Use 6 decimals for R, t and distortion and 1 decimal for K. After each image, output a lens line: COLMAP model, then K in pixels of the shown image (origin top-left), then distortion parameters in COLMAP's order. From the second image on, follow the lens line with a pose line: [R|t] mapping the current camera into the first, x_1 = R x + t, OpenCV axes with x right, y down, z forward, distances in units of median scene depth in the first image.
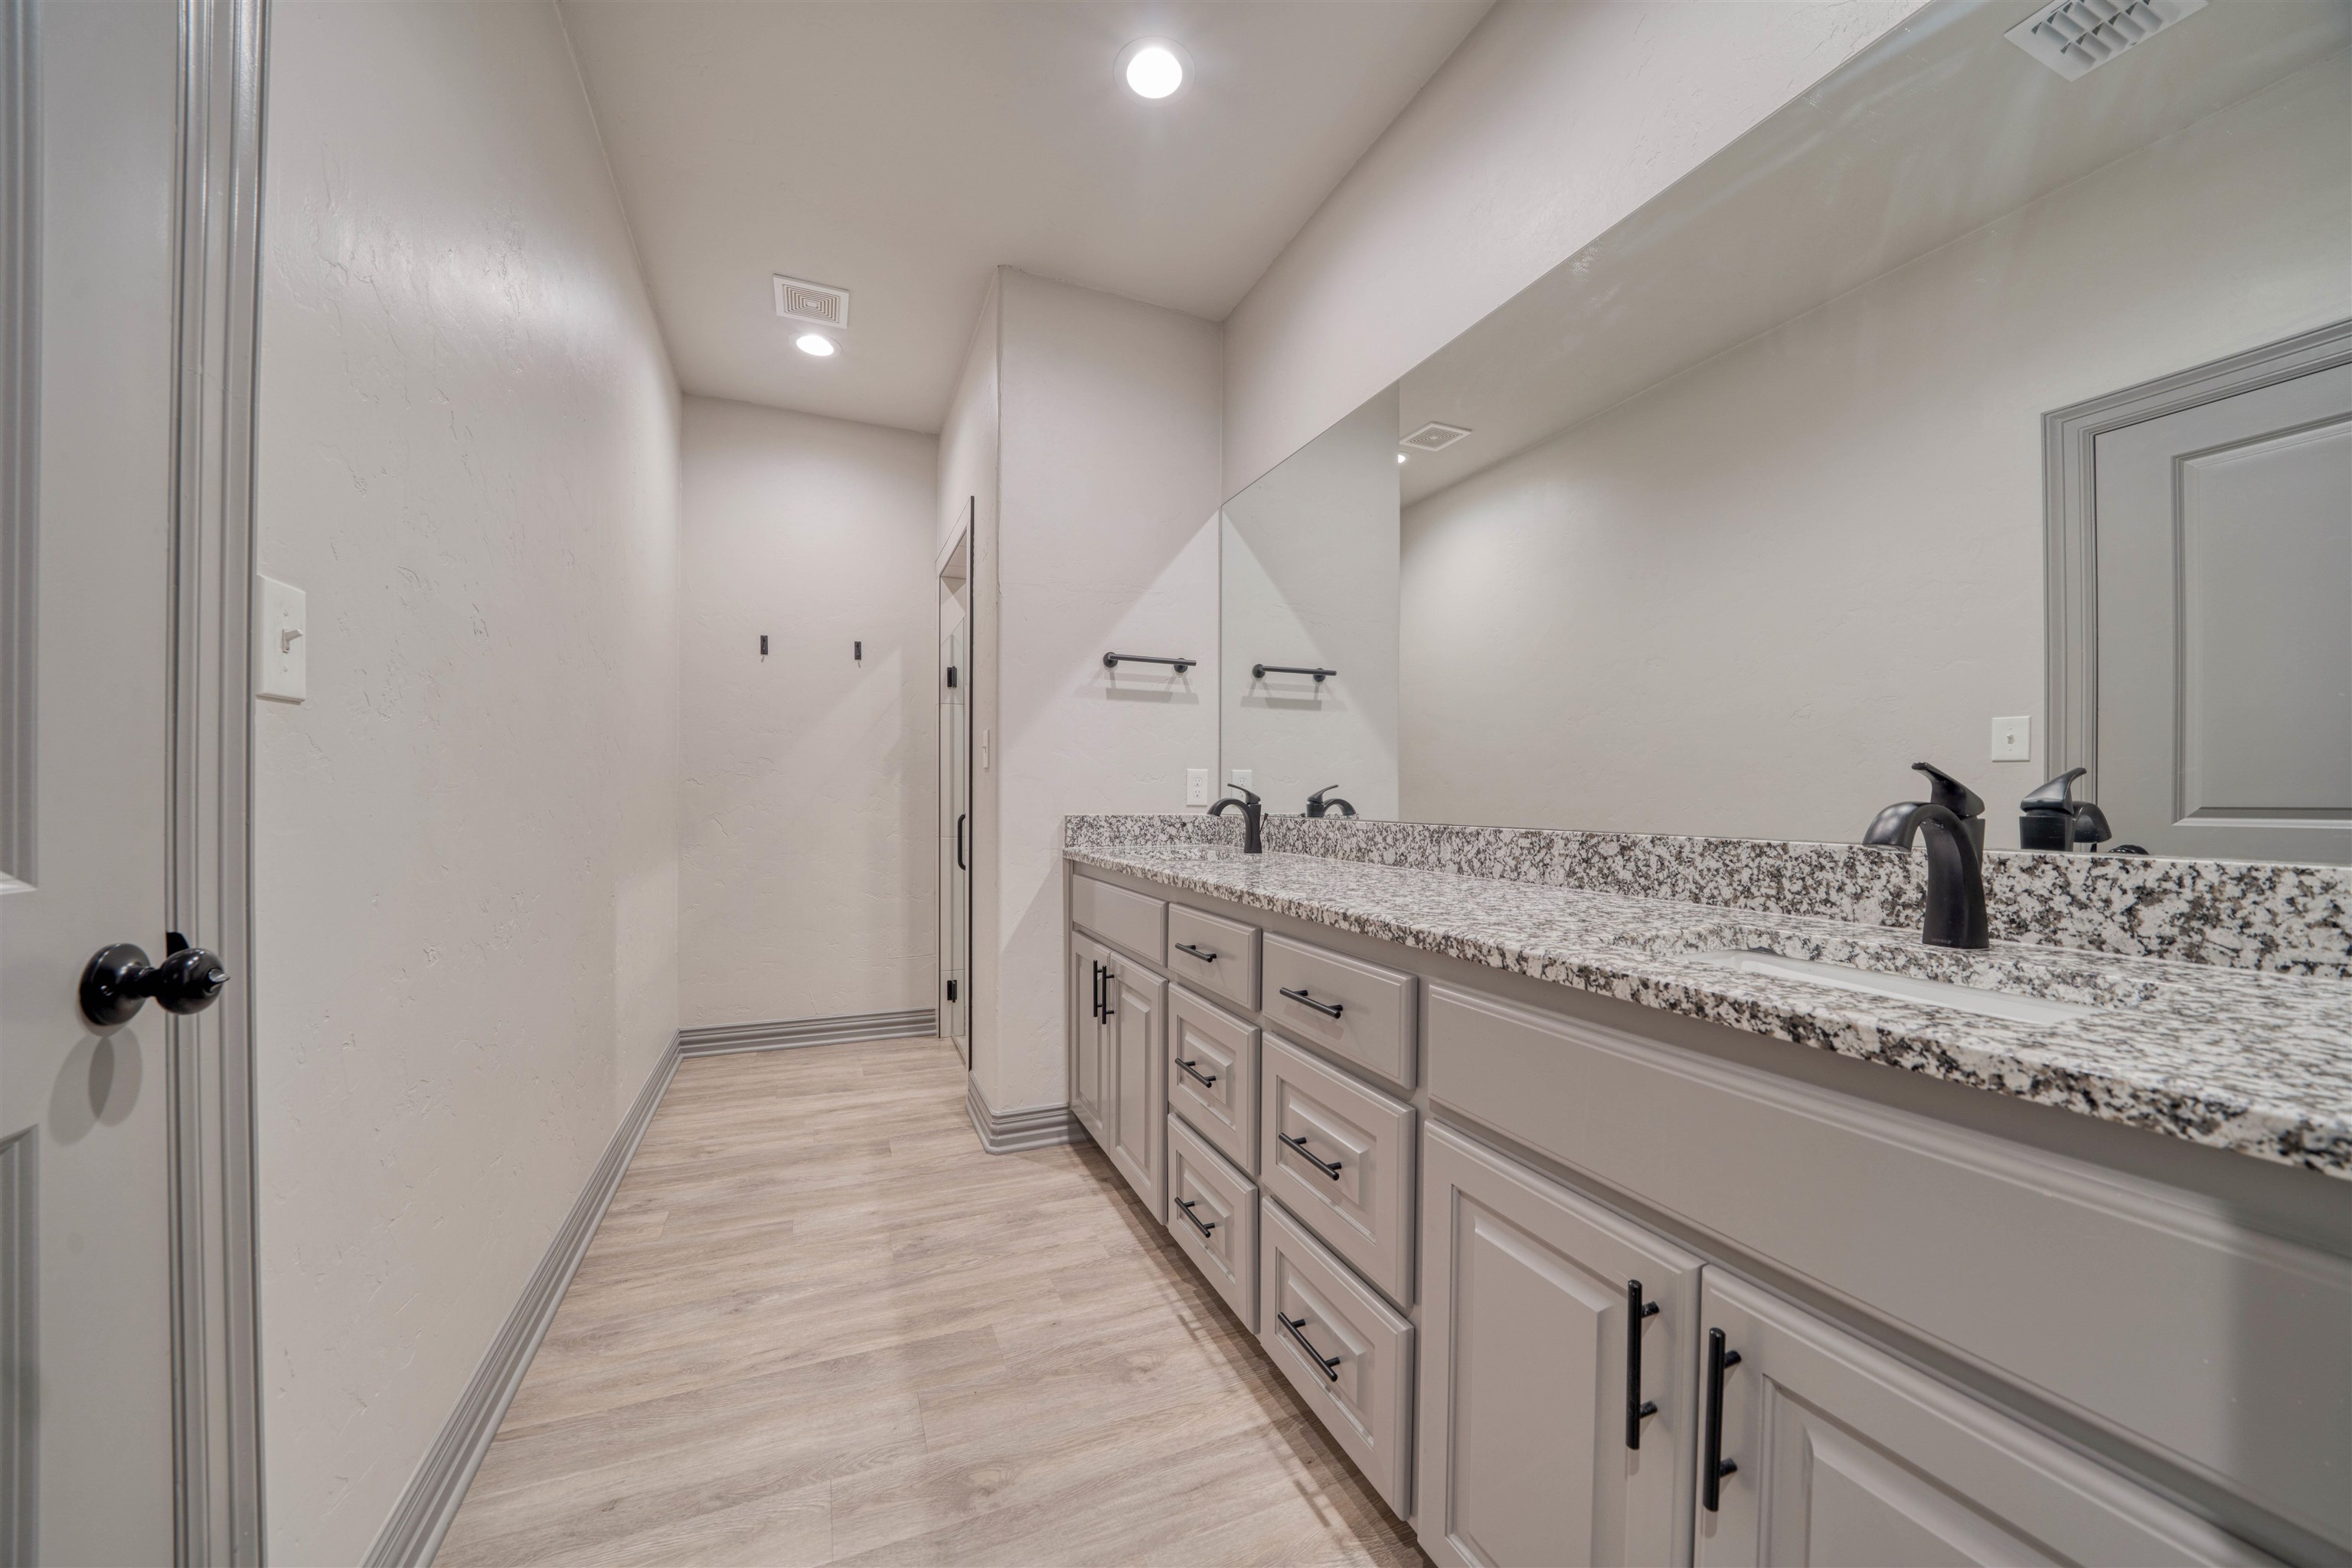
lens RADIAL K [[851.7, 0, 1149.2], [0, 851.7, 790.4], [0, 0, 1]] dist [-0.010863, 0.000092]
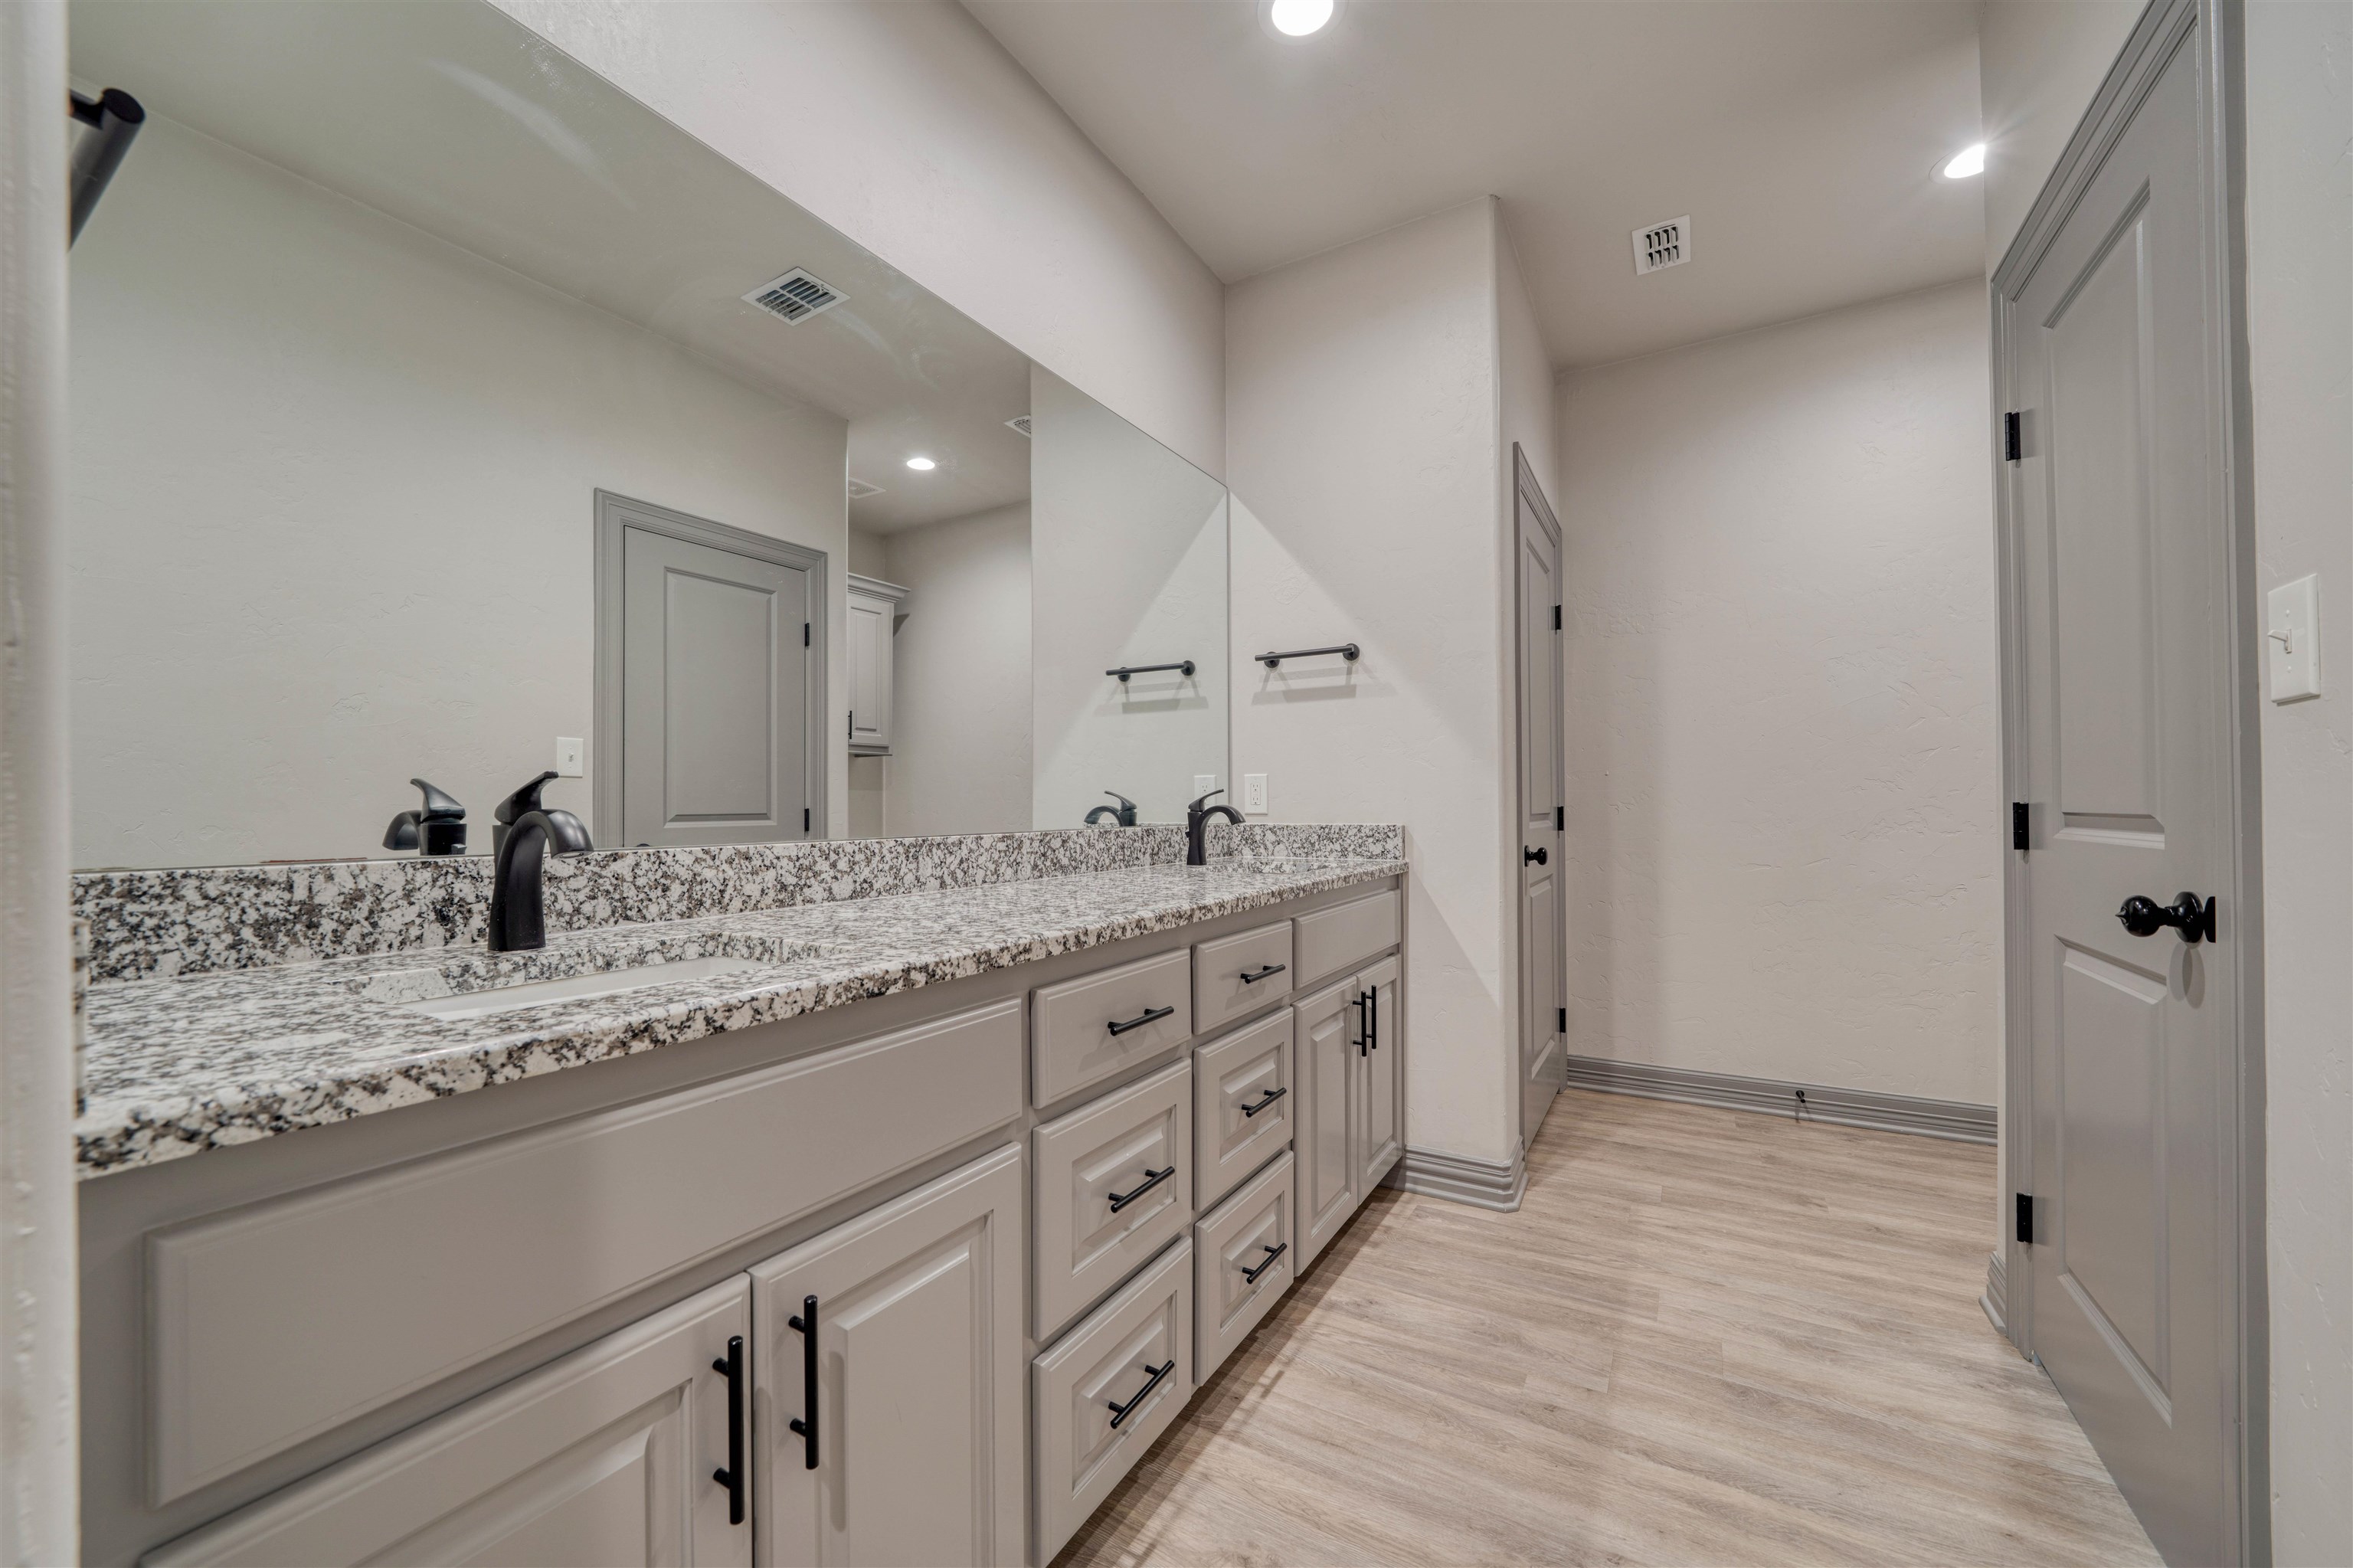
lens RADIAL K [[902.1, 0, 1159.1], [0, 902.1, 799.6], [0, 0, 1]] dist [-0.010238, 0.000154]
pose [[-0.609670, 0.007968, 0.792615, -0.583694], [0.000425, 0.999953, -0.009725, 0.013123], [-0.792655, -0.005592, -0.609645, 1.519234]]
